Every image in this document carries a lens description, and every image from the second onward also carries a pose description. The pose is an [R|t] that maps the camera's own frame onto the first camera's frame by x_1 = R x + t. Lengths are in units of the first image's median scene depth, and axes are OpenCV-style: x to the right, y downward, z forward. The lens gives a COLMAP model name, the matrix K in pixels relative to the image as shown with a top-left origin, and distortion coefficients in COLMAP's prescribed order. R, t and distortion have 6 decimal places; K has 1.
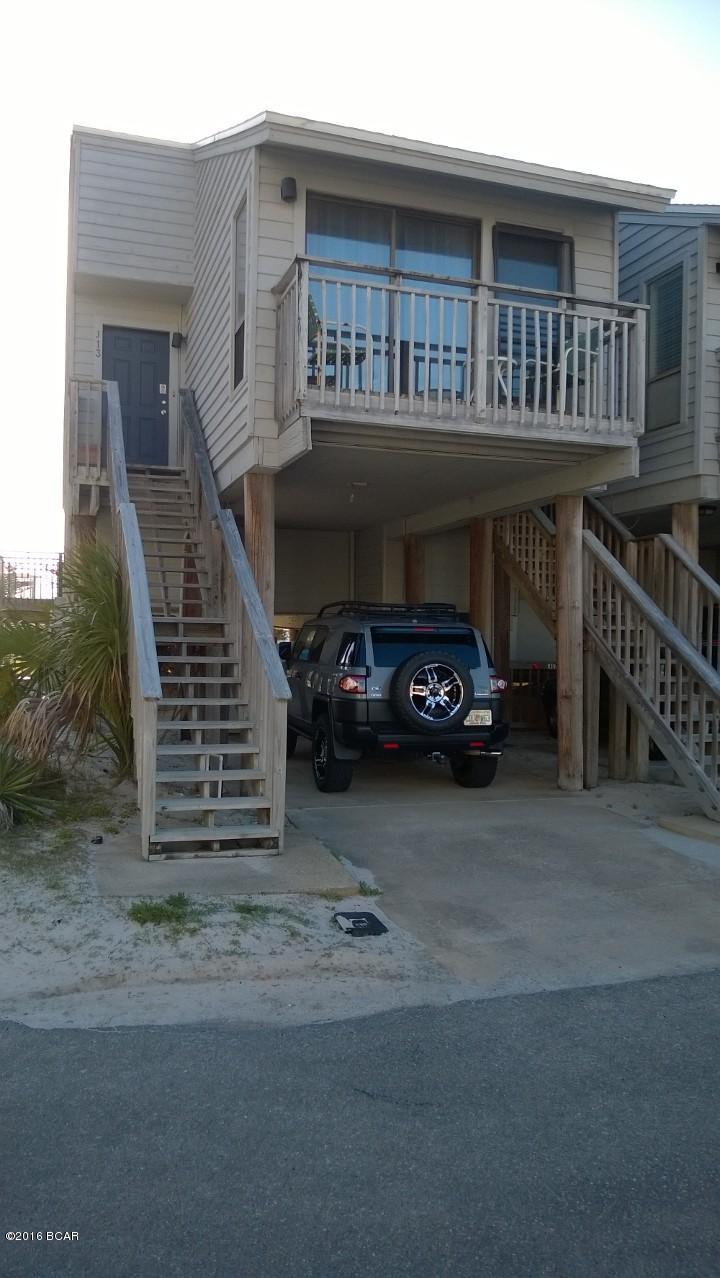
lens RADIAL K [[987.3, 0, 360.0], [0, 987.3, 639.0], [0, 0, 1]] dist [0.010707, 0.002994]
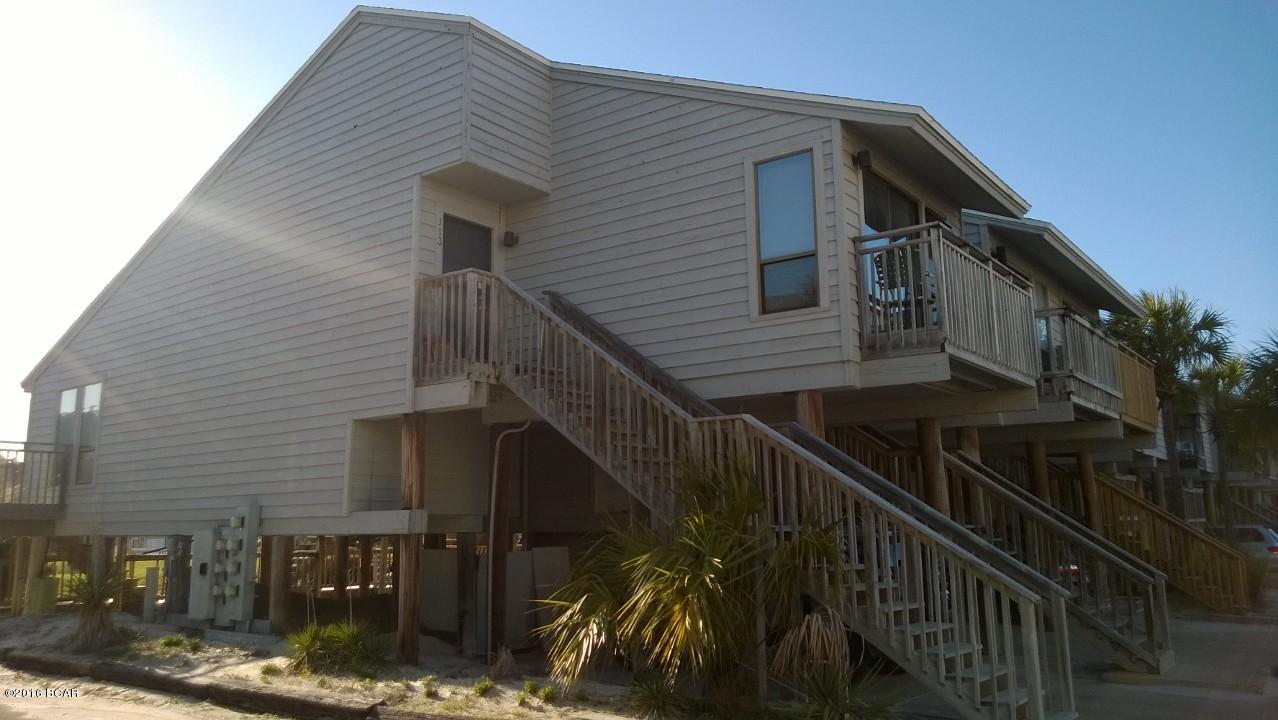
lens RADIAL K [[987.3, 0, 639.0], [0, 987.3, 360.0], [0, 0, 1]] dist [0.010707, 0.002994]
pose [[0.831452, 0.069121, 0.551280, -0.643104], [0.026409, 0.986193, -0.163482, -0.019727], [-0.554968, 0.150487, 0.818147, 0.146964]]
